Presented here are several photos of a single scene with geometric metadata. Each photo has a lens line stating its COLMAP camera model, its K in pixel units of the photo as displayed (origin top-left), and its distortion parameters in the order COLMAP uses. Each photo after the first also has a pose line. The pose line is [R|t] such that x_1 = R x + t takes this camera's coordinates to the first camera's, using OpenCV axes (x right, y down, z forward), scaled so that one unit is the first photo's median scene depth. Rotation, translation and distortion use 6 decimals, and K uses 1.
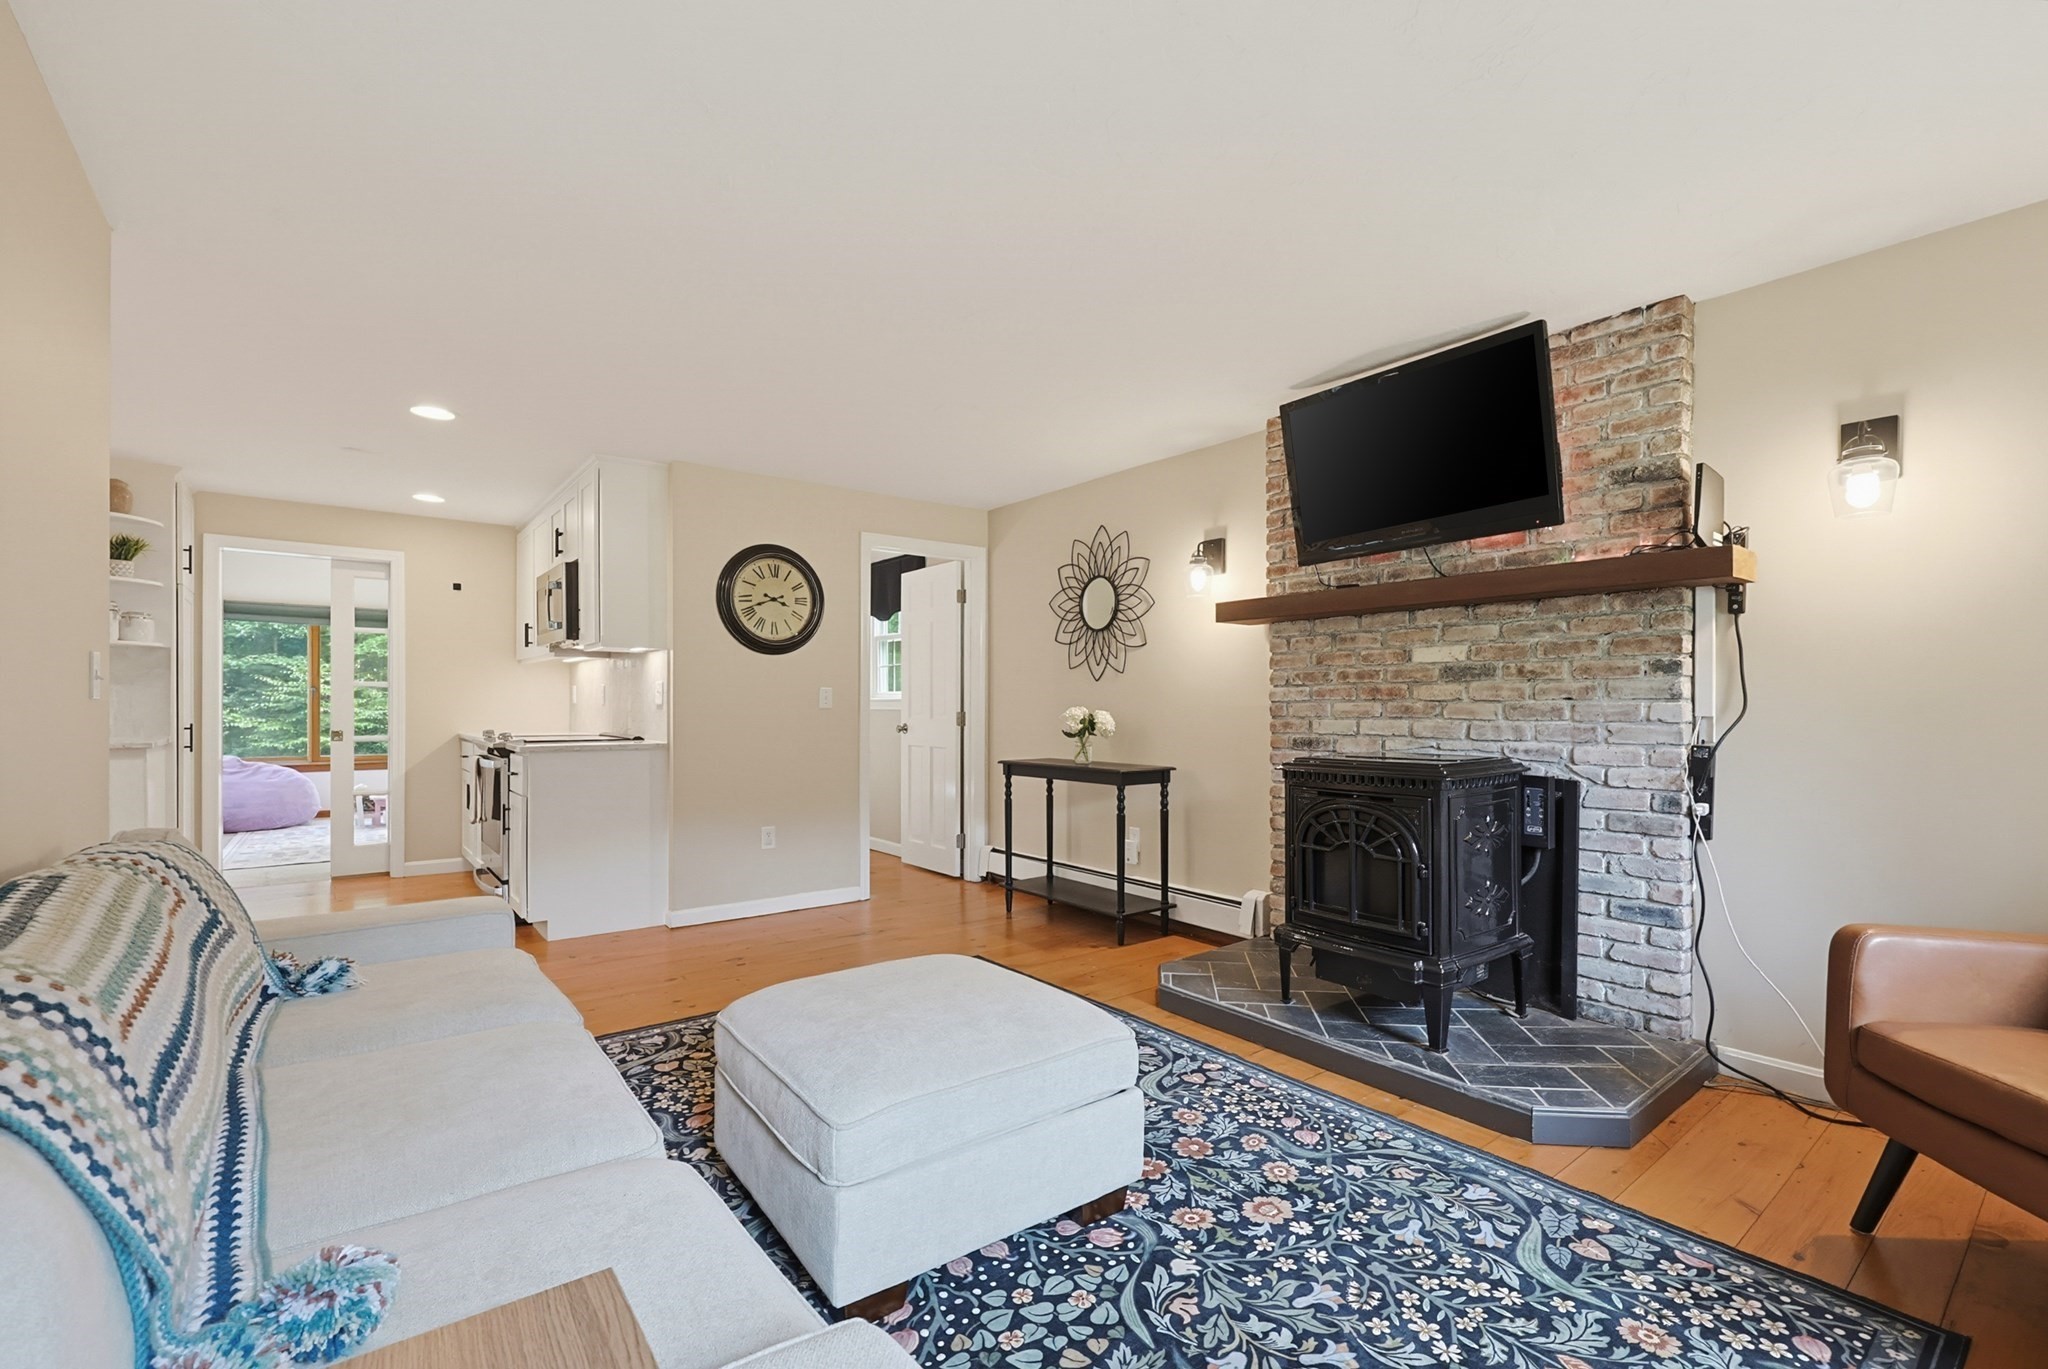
lens RADIAL K [[882.4, 0, 1031.7], [0, 882.4, 716.3], [0, 0, 1]] dist [-0.003920, 0.001679]
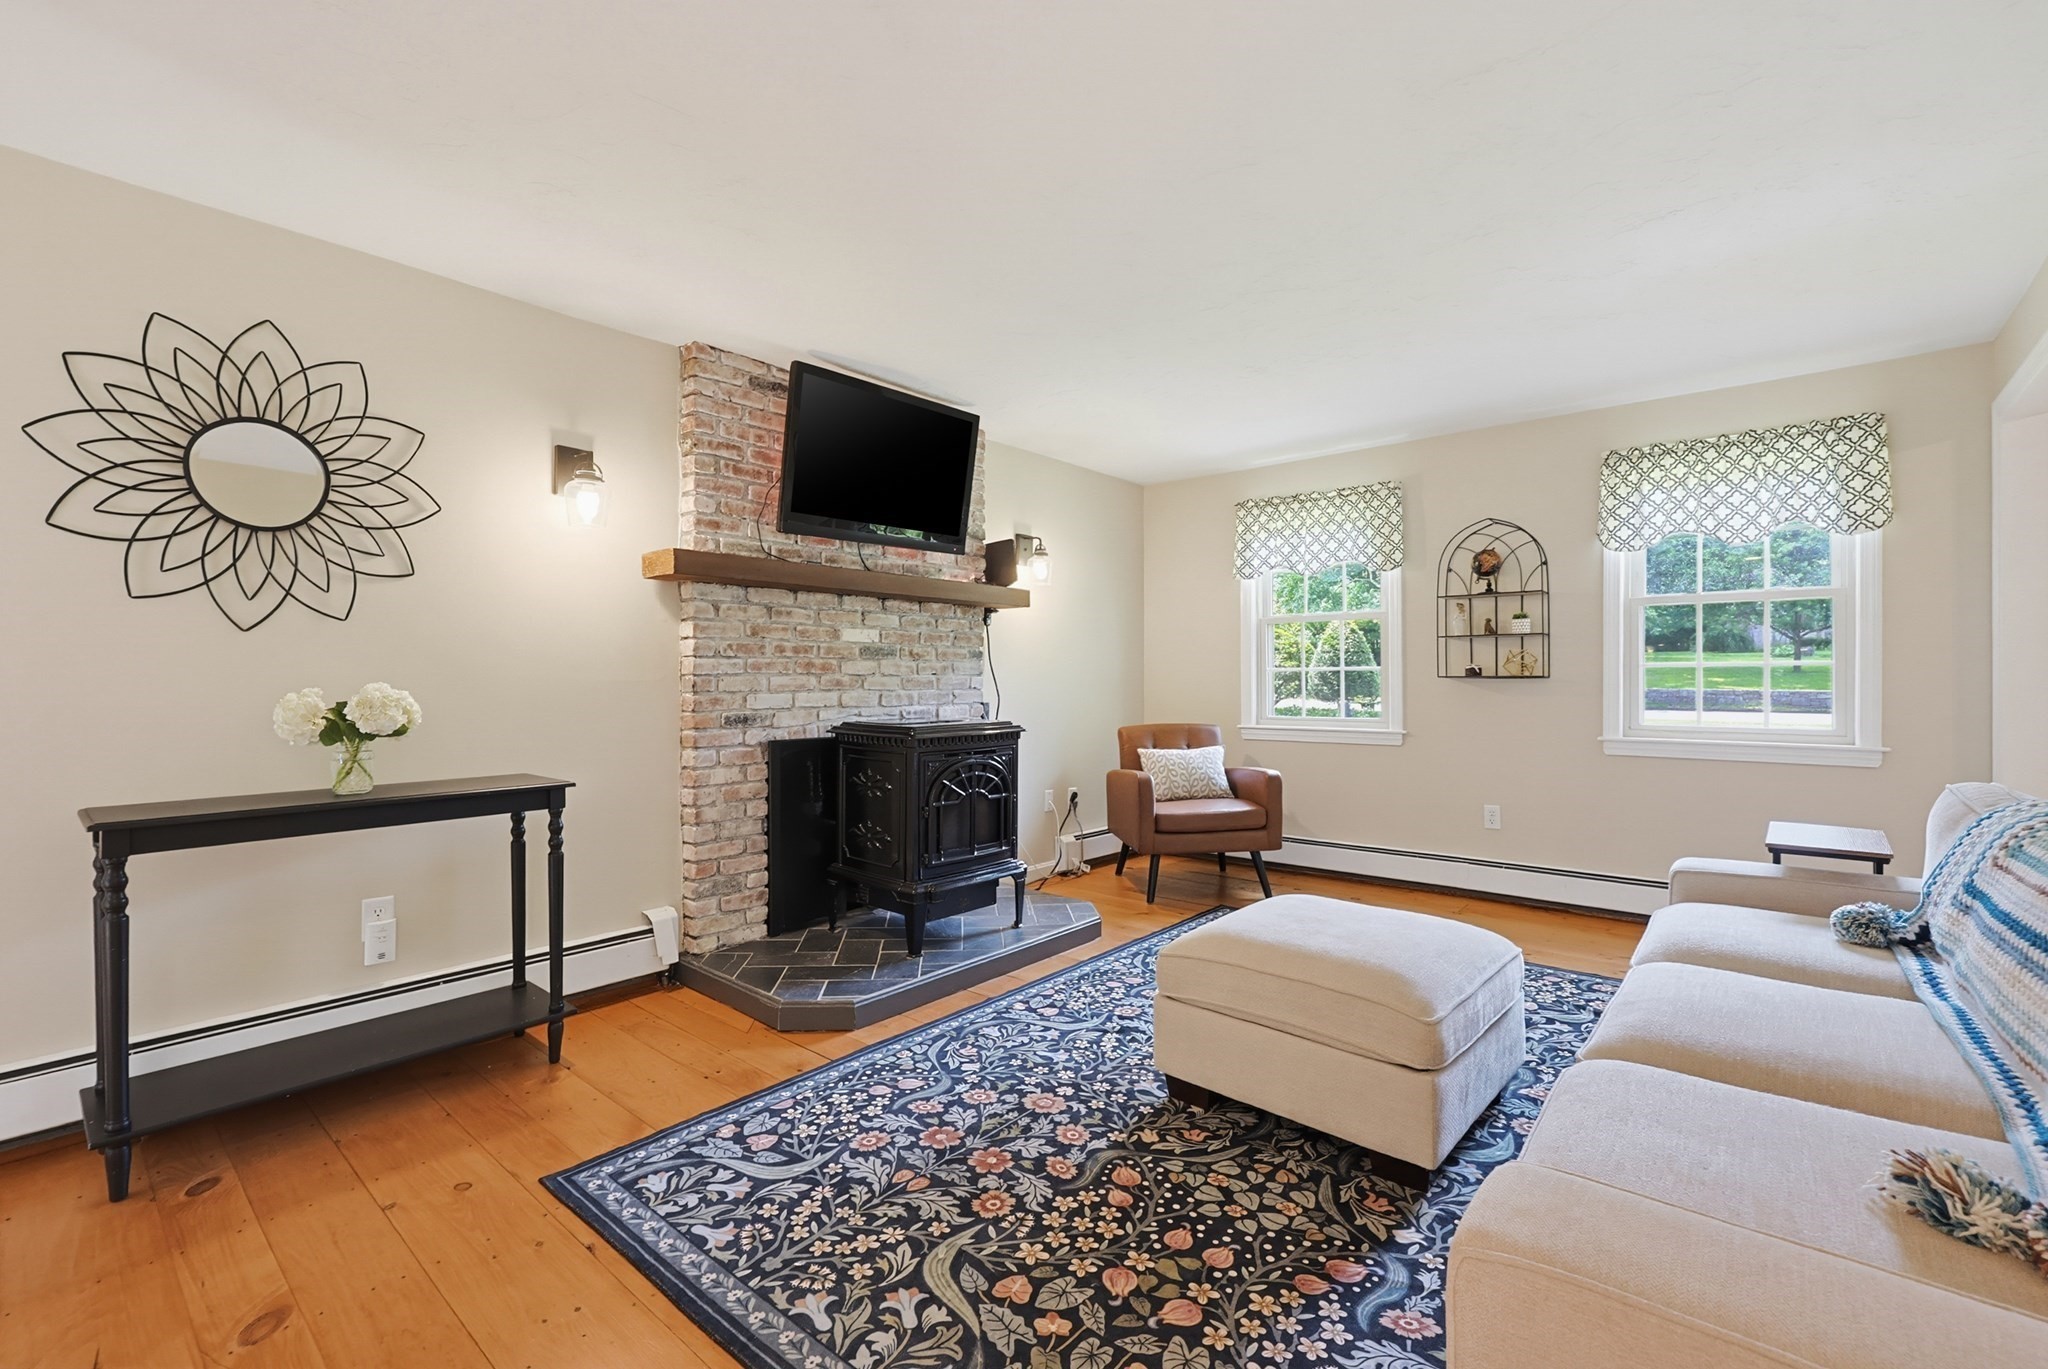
lens RADIAL K [[882.4, 0, 1015.6], [0, 882.4, 675.8], [0, 0, 1]] dist [-0.003920, 0.001679]
pose [[-0.177896, 0.006913, 0.984025, -0.714972], [0.017259, 0.999843, -0.003904, -0.008449], [-0.983898, 0.016289, -0.177988, 0.990126]]
